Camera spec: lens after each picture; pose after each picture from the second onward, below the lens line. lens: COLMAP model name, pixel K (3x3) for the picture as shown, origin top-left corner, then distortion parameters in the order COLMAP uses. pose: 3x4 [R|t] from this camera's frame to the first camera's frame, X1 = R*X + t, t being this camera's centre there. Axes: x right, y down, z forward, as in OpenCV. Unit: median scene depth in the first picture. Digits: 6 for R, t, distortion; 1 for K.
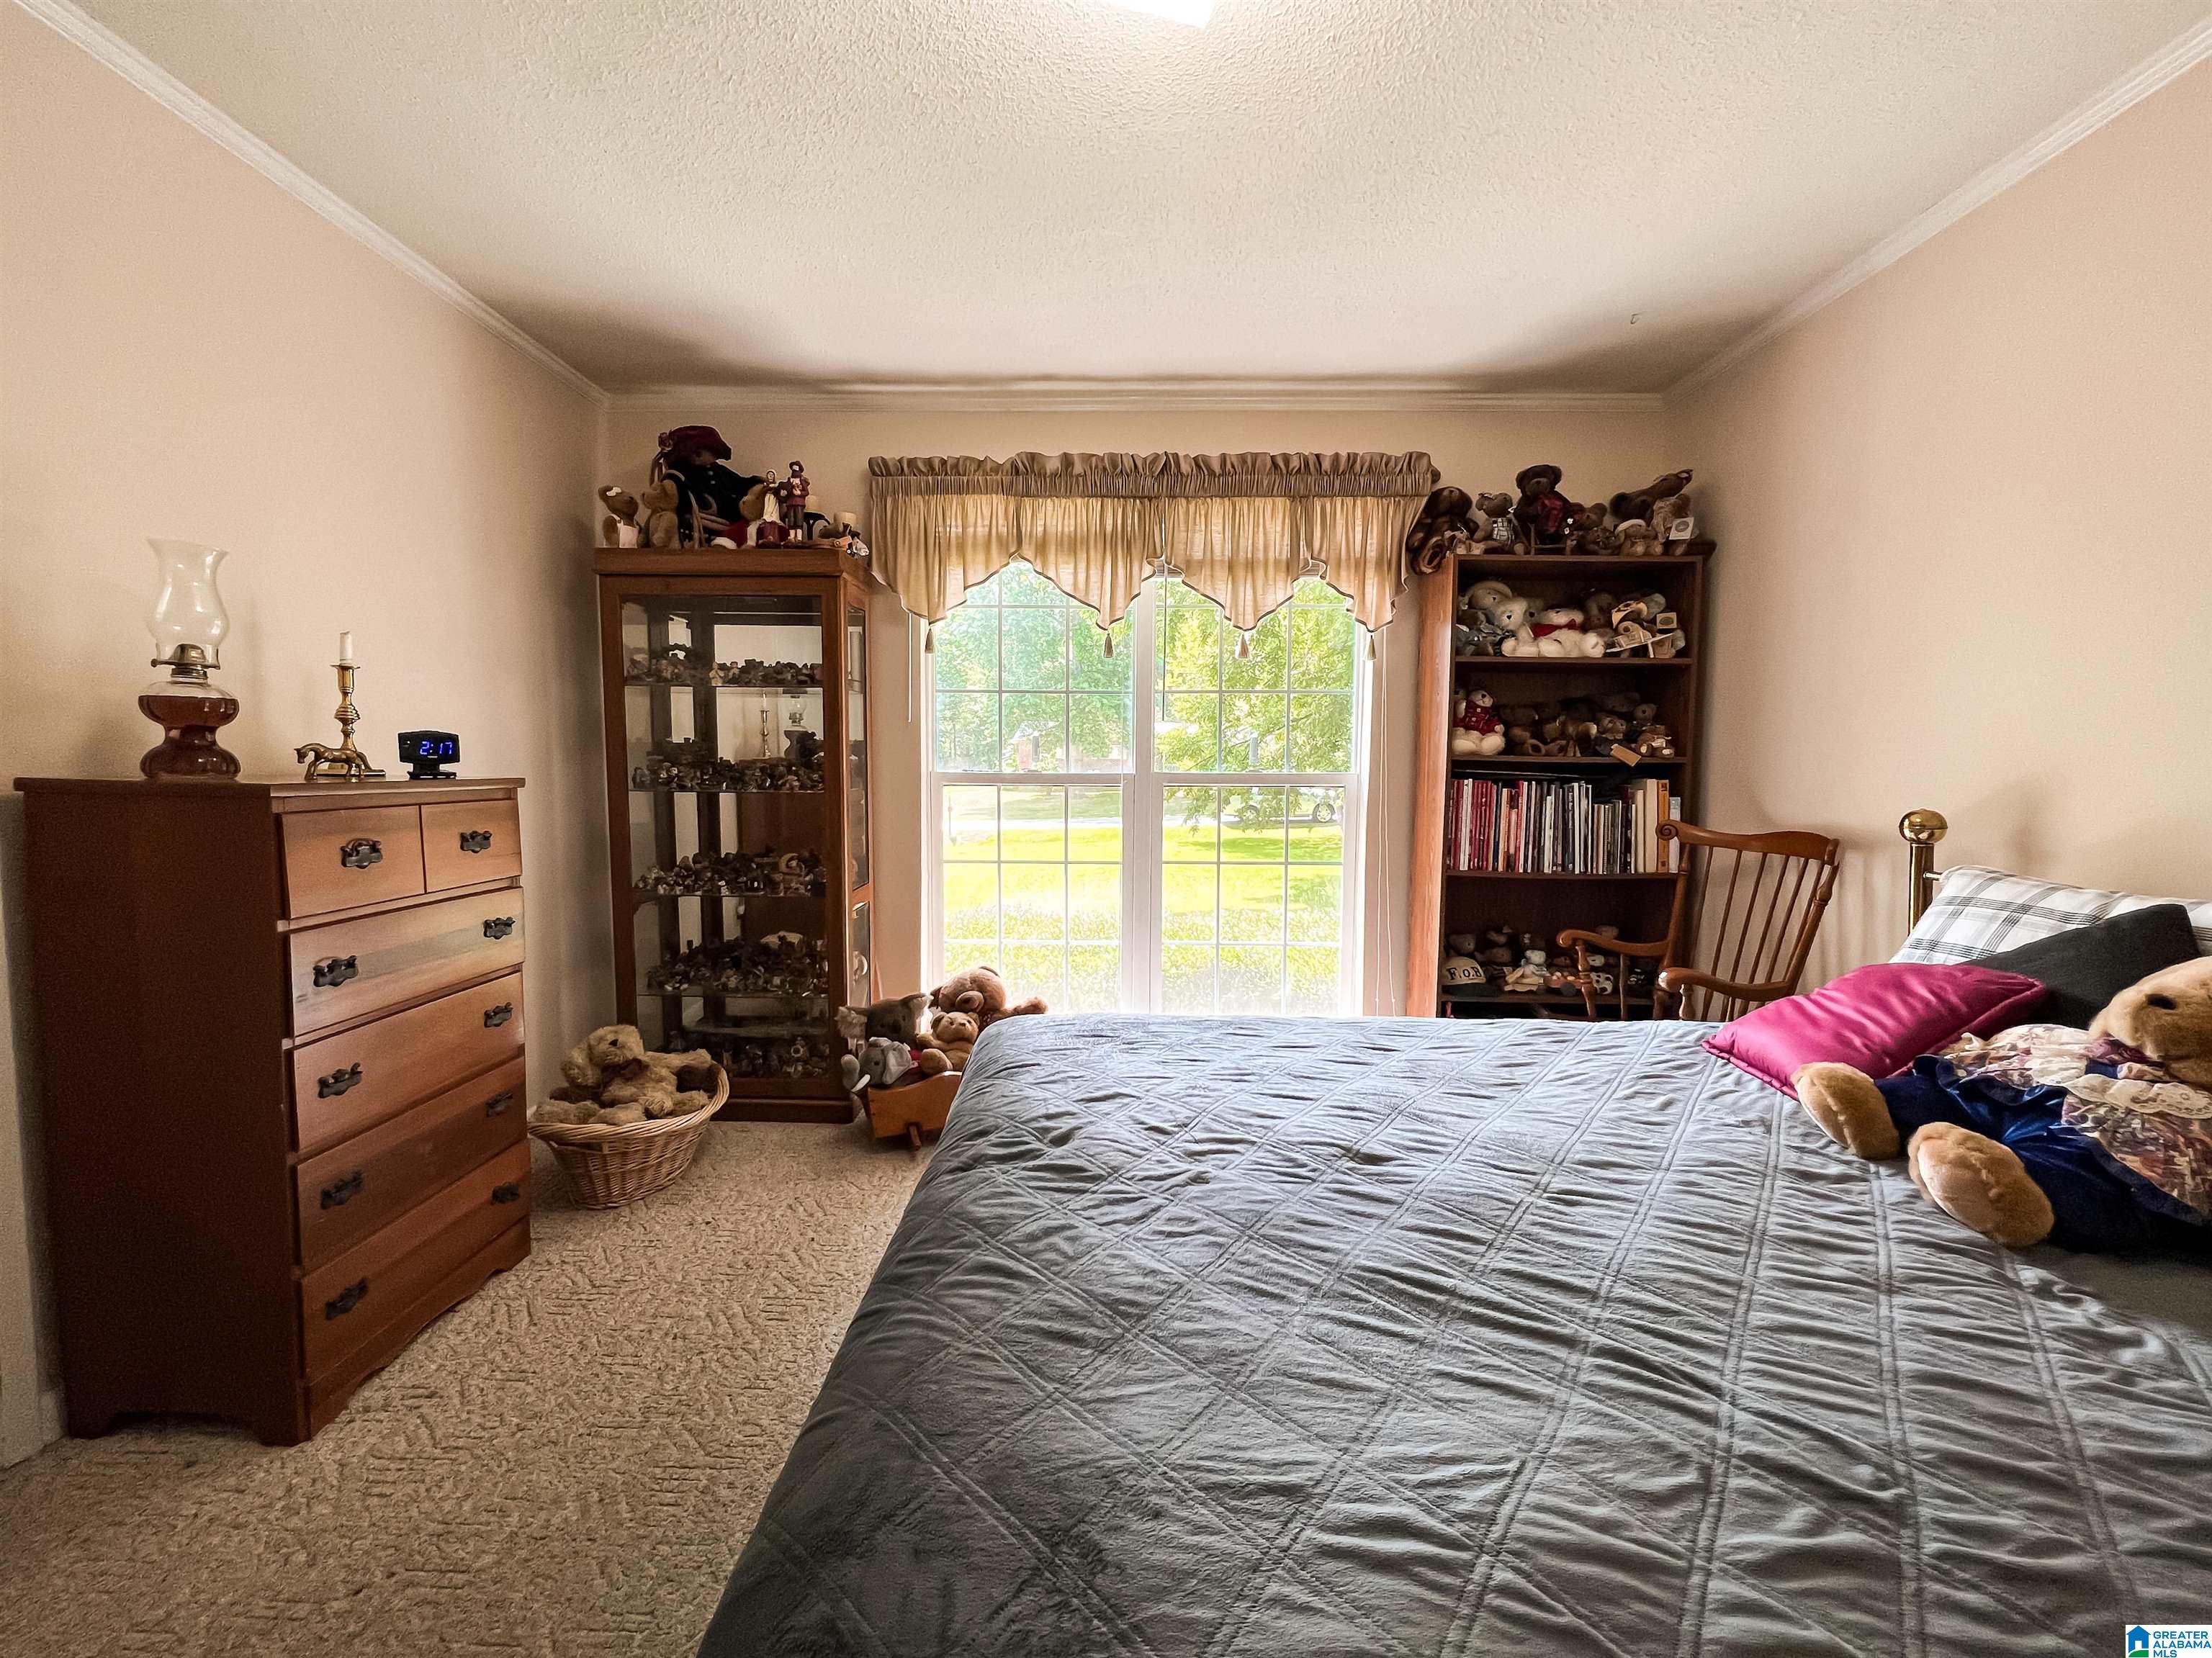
lens RADIAL K [[891.9, 0, 1101.2], [0, 891.9, 824.0], [0, 0, 1]] dist [0.003430, -0.000050]
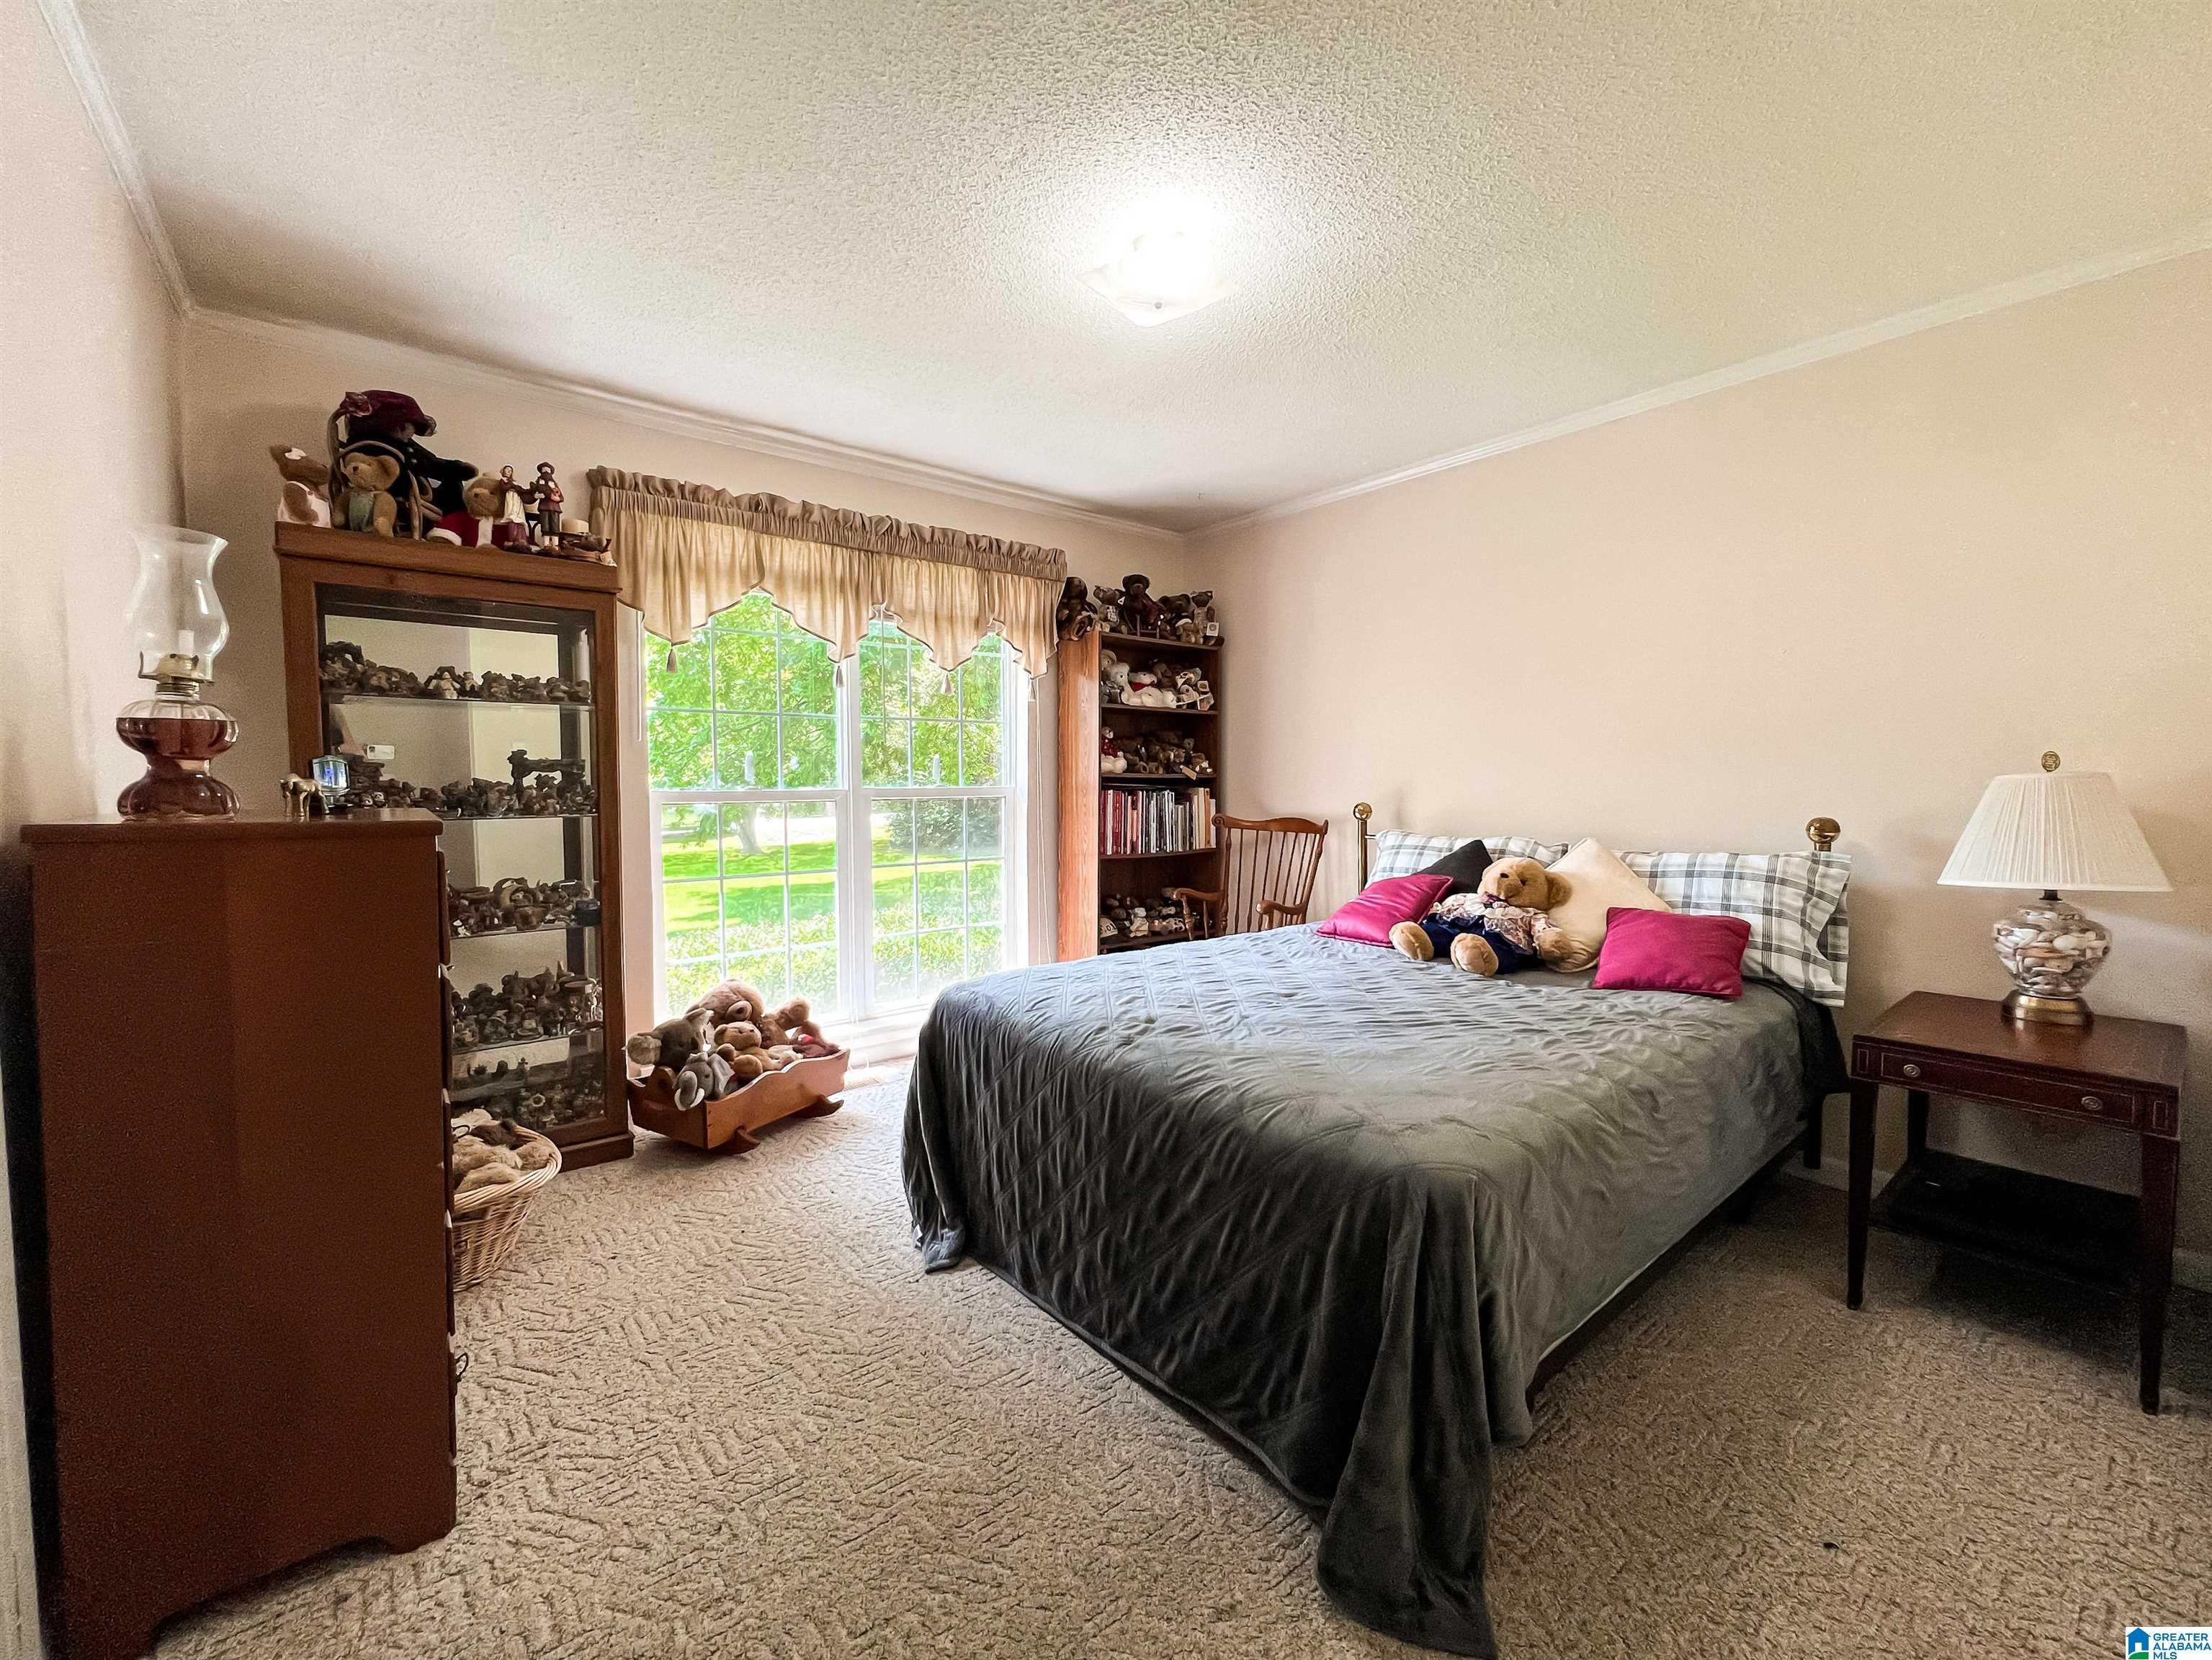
lens RADIAL K [[892.1, 0, 1120.1], [0, 892.1, 826.1], [0, 0, 1]] dist [0.003430, -0.000050]
pose [[0.766010, -0.043120, 0.641381, -0.483977], [0.047341, 0.998822, 0.010610, -0.007489], [-0.641083, 0.022236, 0.767149, -0.093049]]
